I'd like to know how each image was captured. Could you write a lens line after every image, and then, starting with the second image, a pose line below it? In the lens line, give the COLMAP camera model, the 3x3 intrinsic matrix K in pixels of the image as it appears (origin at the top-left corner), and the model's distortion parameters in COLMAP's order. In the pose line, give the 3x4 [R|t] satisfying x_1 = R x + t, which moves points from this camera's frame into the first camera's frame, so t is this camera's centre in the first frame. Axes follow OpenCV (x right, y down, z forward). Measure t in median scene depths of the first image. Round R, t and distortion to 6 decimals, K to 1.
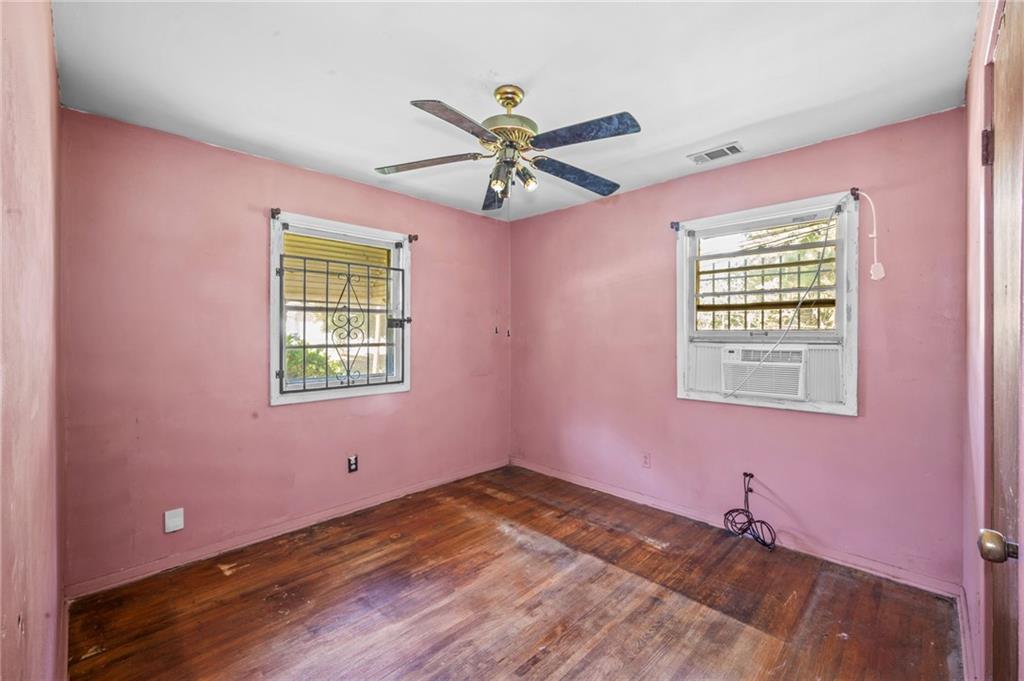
lens RADIAL K [[406.7, 0, 514.0], [0, 406.7, 334.0], [0, 0, 1]] dist [-0.001723, 0.000033]
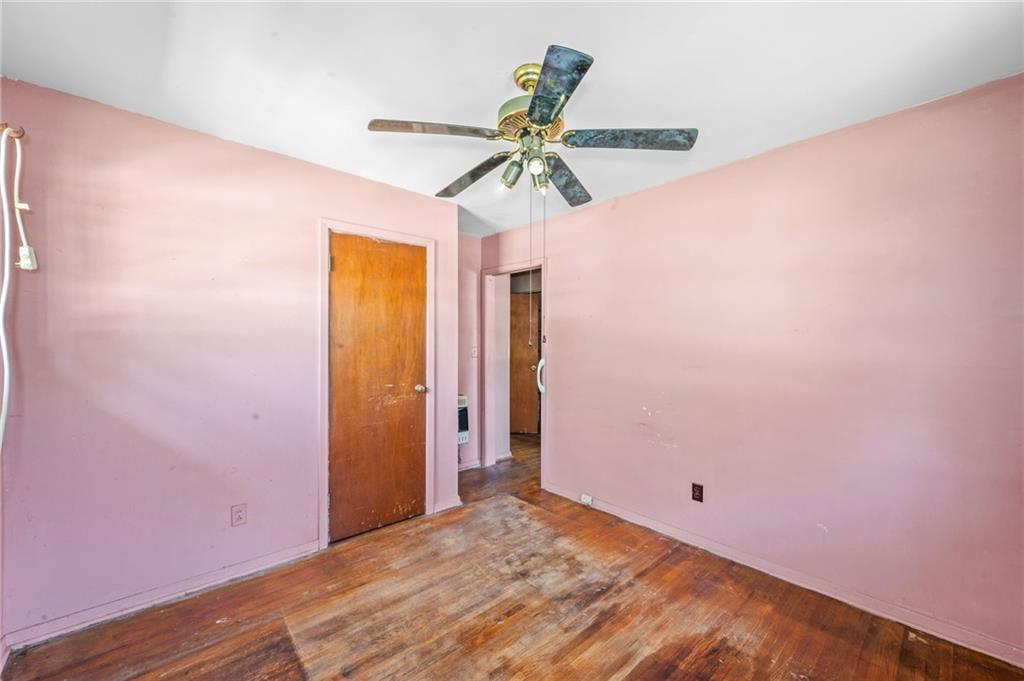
lens RADIAL K [[406.7, 0, 514.0], [0, 406.7, 334.0], [0, 0, 1]] dist [-0.001723, 0.000033]
pose [[-0.998582, 0.000170, 0.053240, -0.026586], [-0.000500, 0.999921, -0.012569, -0.010698], [-0.053237, -0.012578, -0.998503, 2.033249]]
